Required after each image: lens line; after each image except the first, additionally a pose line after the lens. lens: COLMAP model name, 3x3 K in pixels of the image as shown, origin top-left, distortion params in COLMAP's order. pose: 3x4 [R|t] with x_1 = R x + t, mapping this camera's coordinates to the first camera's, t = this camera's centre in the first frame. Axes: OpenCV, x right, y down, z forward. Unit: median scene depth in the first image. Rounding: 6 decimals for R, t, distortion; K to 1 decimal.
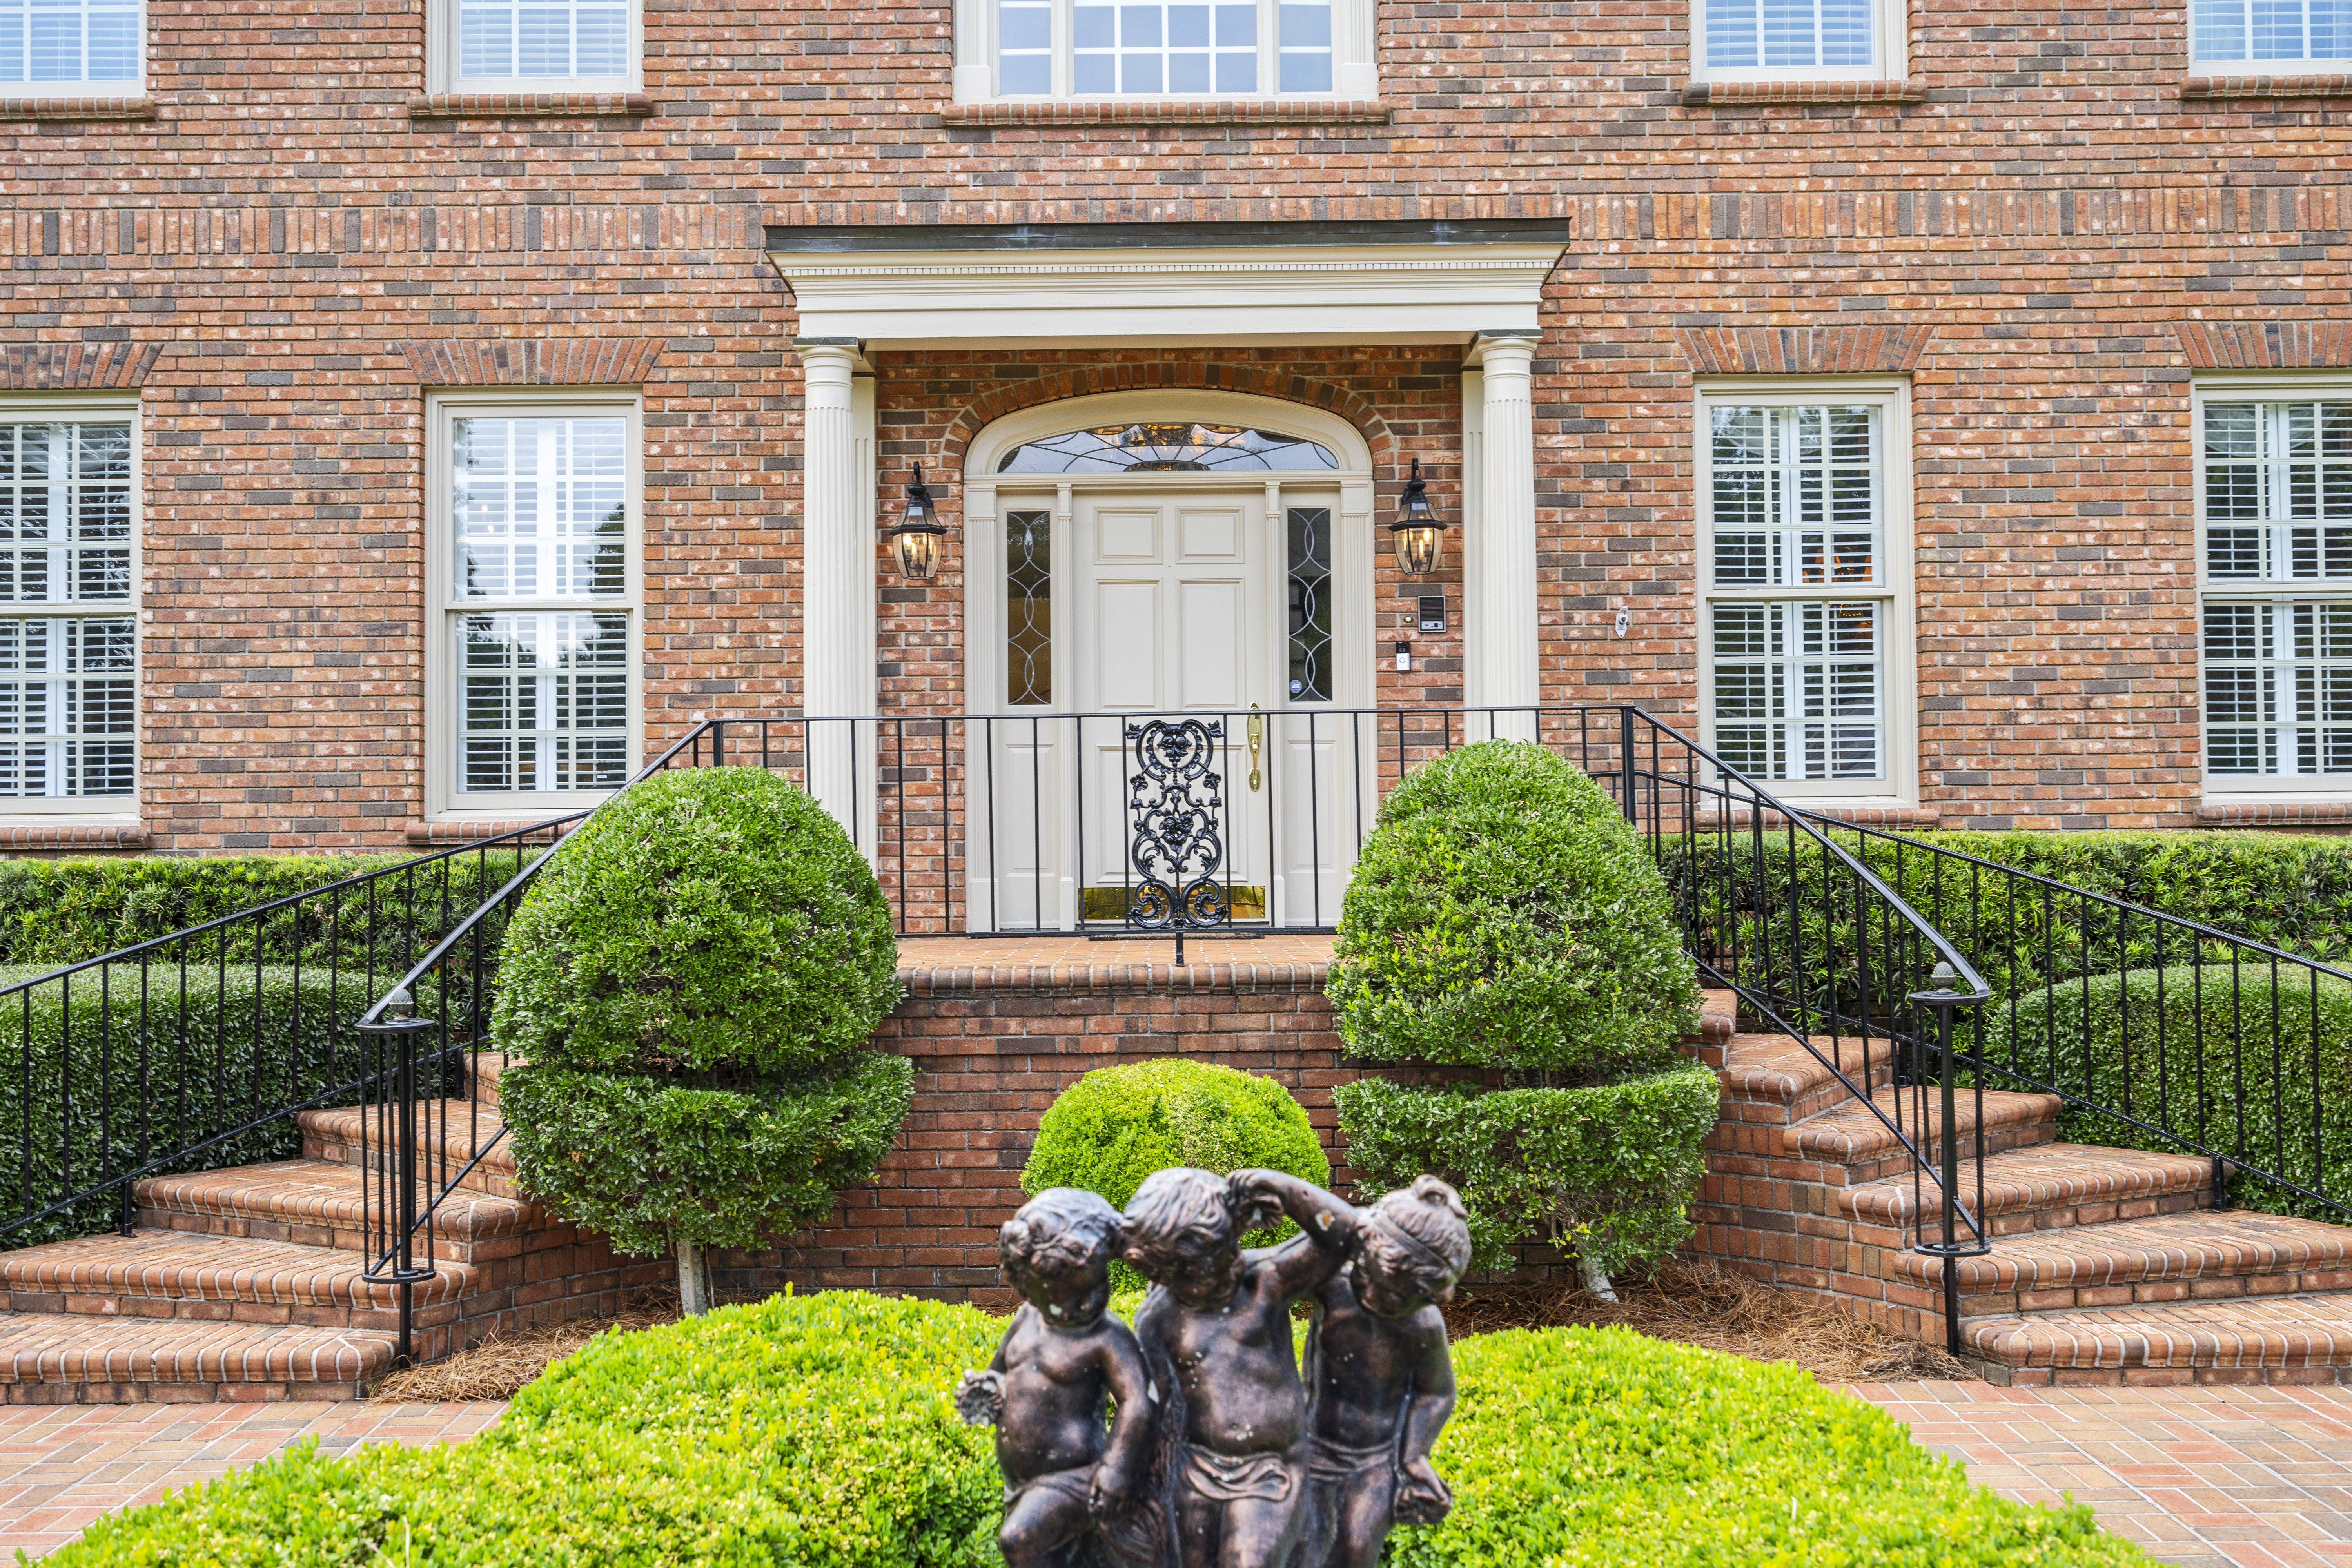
lens RADIAL K [[2360.9, 0, 1176.8], [0, 2360.9, 779.7], [0, 0, 1]] dist [0.001222, 0.000000]
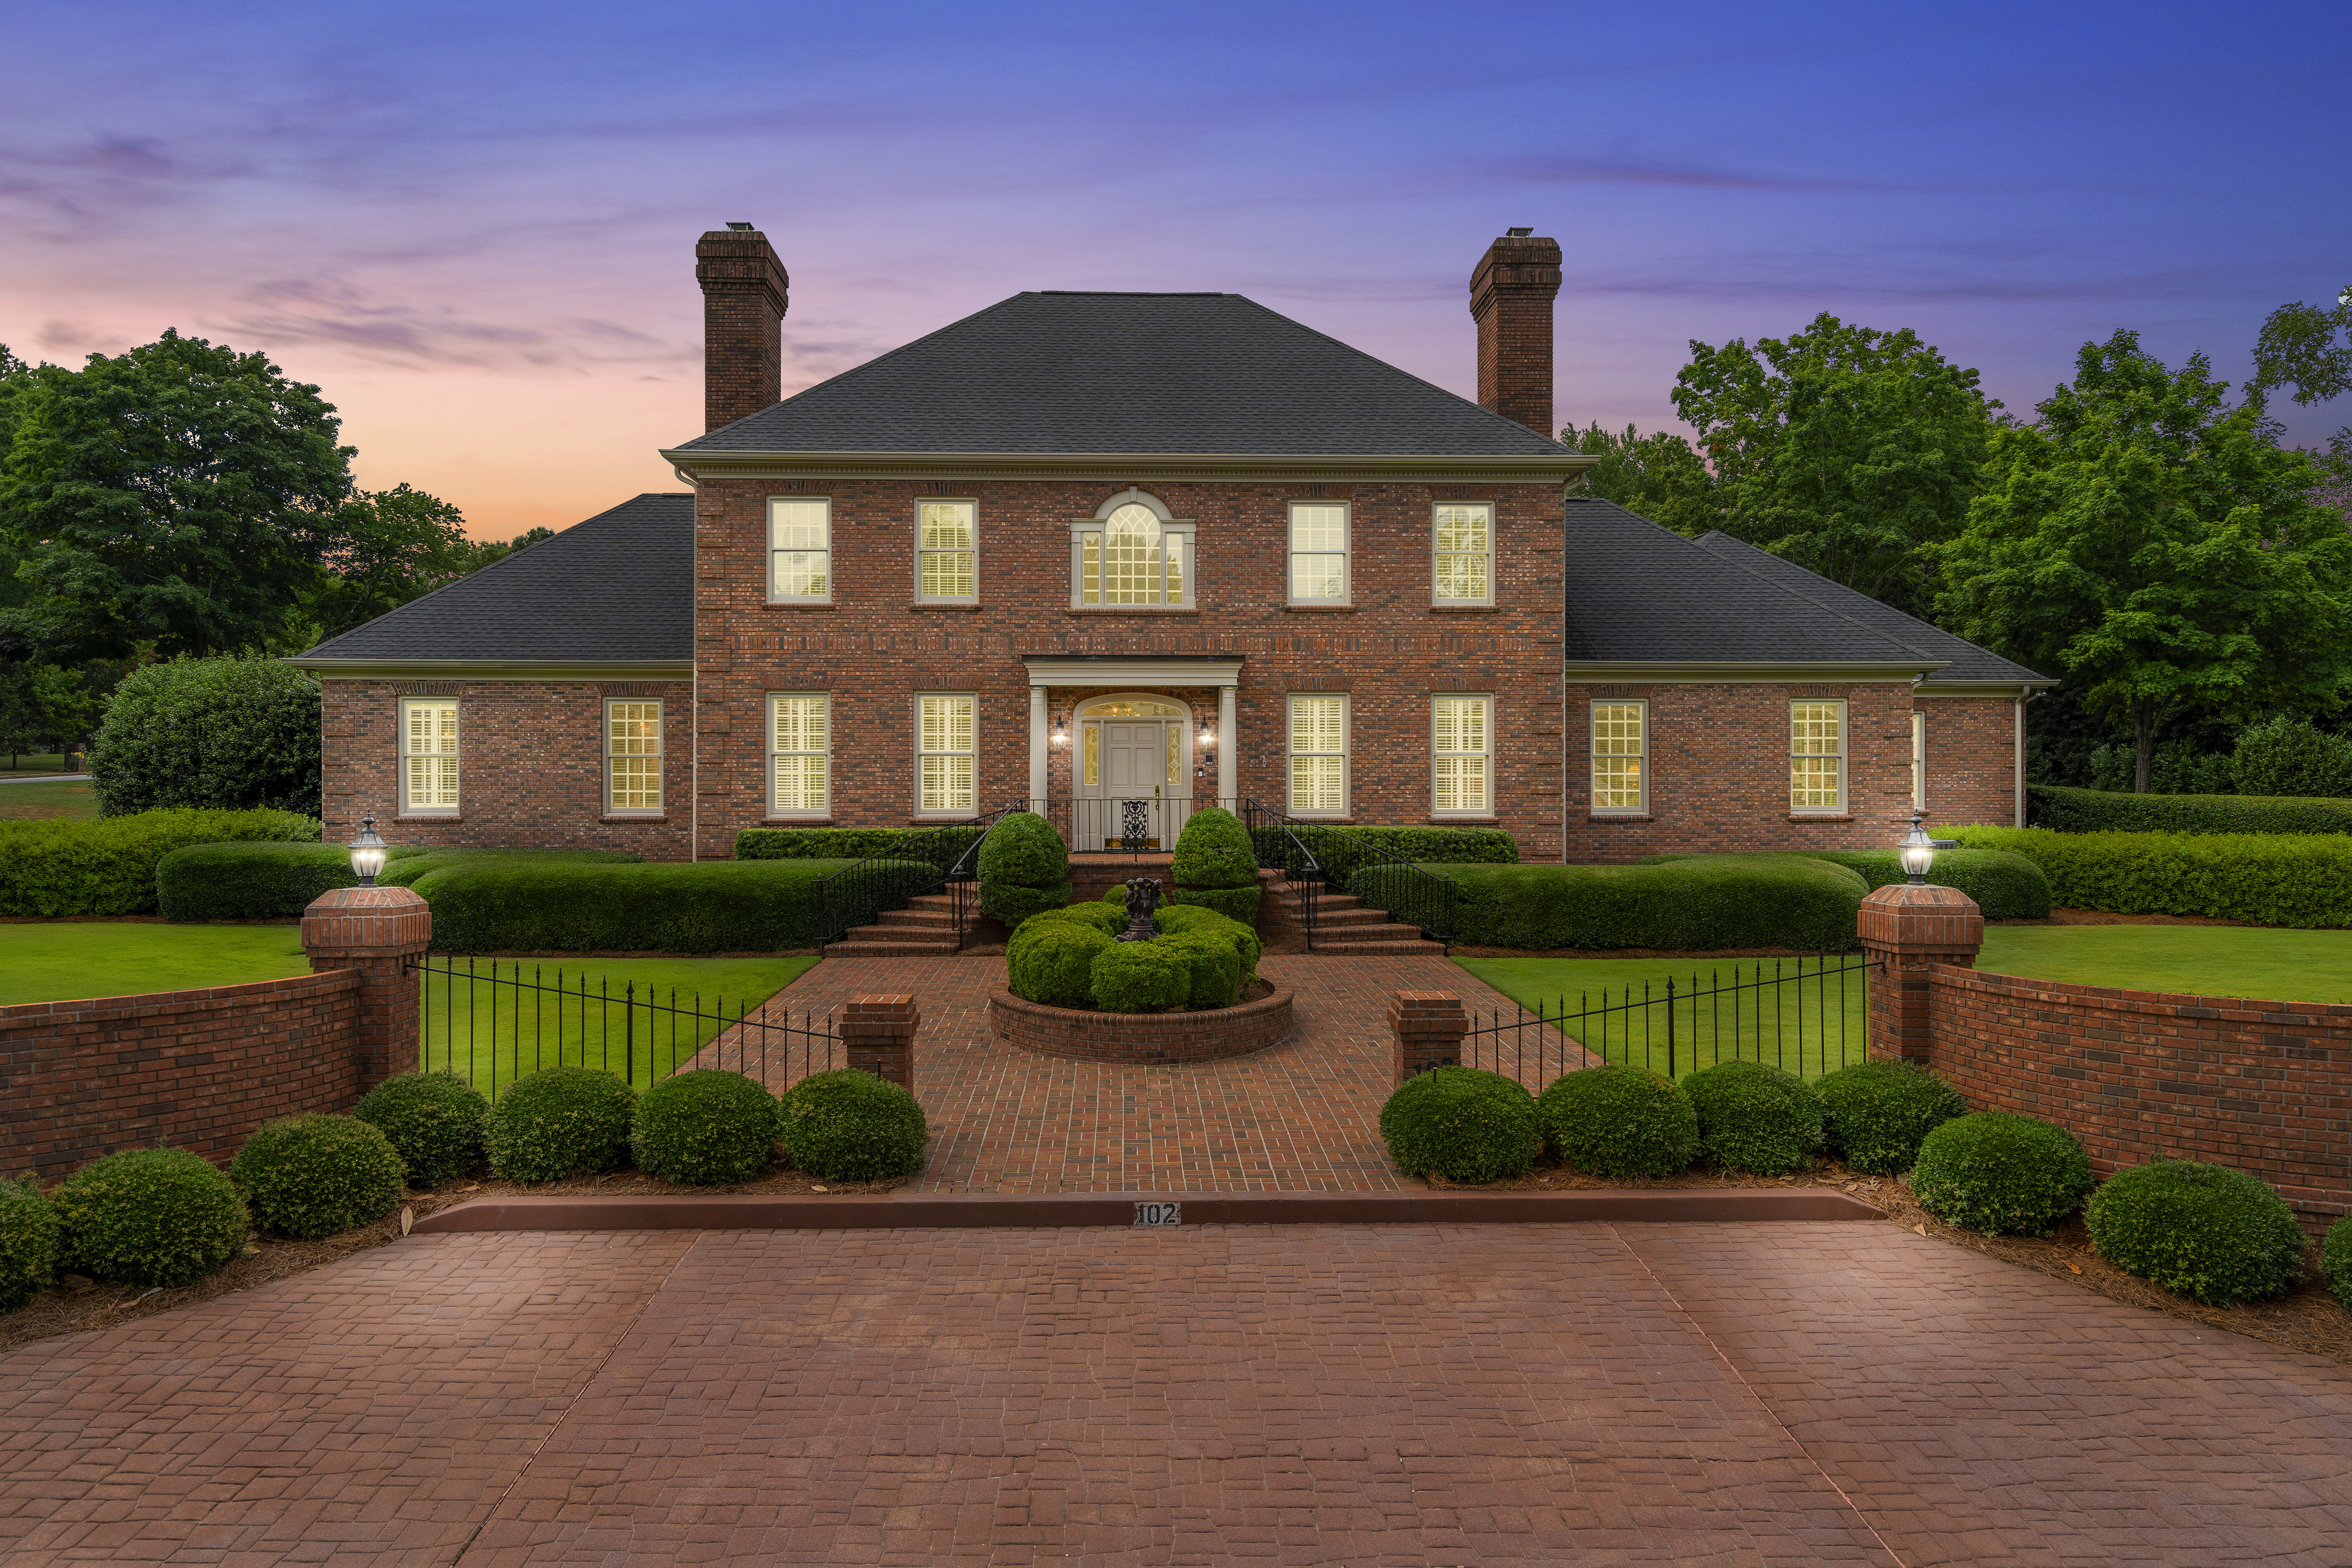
lens RADIAL K [[1648.3, 0, 1177.6], [0, 1648.3, 784.8], [0, 0, 1]] dist [0.000179, -0.000023]
pose [[0.999368, 0.010176, 0.034054, -0.019838], [-0.011248, 0.999442, 0.031457, -0.117364], [-0.033715, -0.031821, 0.998925, -1.505706]]
